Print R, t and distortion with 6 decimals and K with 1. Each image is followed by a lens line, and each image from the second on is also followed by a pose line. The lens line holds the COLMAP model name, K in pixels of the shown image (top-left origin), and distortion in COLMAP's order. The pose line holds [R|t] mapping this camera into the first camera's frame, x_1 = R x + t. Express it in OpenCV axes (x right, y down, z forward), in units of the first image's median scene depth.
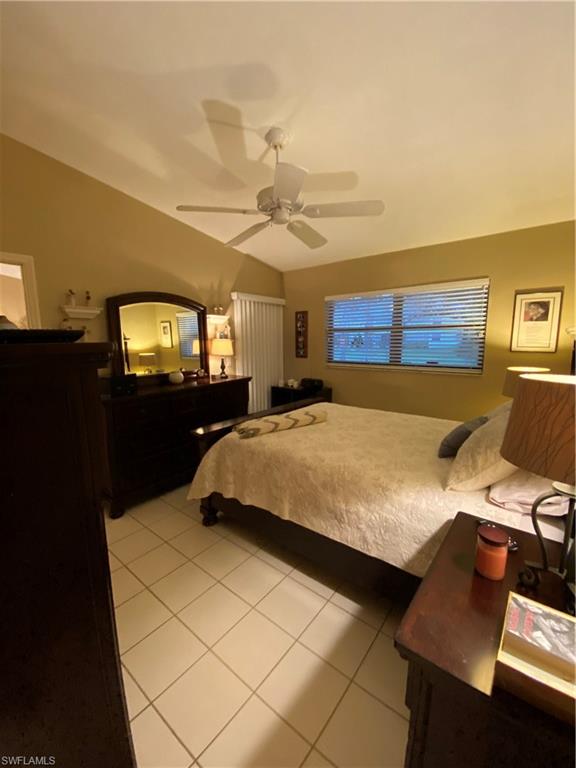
lens RADIAL K [[312.5, 0, 283.2], [0, 312.5, 384.8], [0, 0, 1]] dist [0.003264, -0.000821]
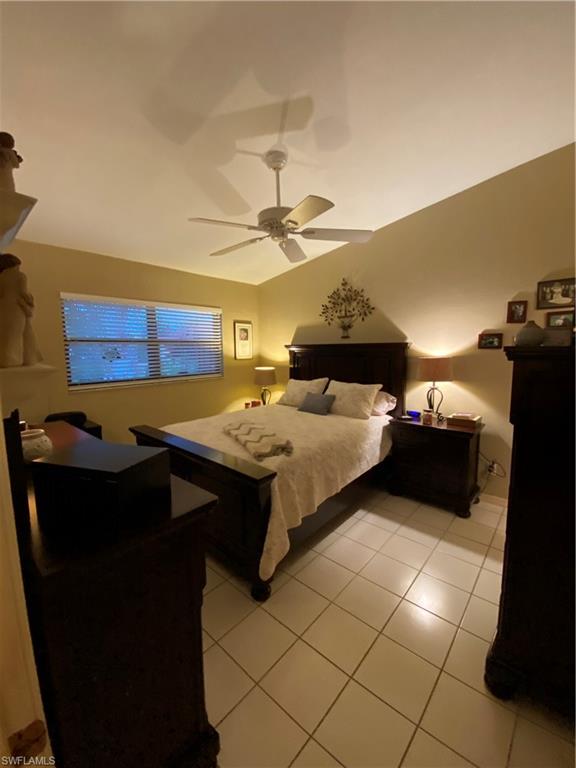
lens RADIAL K [[312.5, 0, 283.6], [0, 312.5, 384.3], [0, 0, 1]] dist [0.003264, -0.000821]
pose [[0.035913, -0.100332, 0.994306, -0.767916], [0.163014, 0.982210, 0.093224, -0.089597], [-0.985970, 0.158738, 0.051630, 0.696581]]
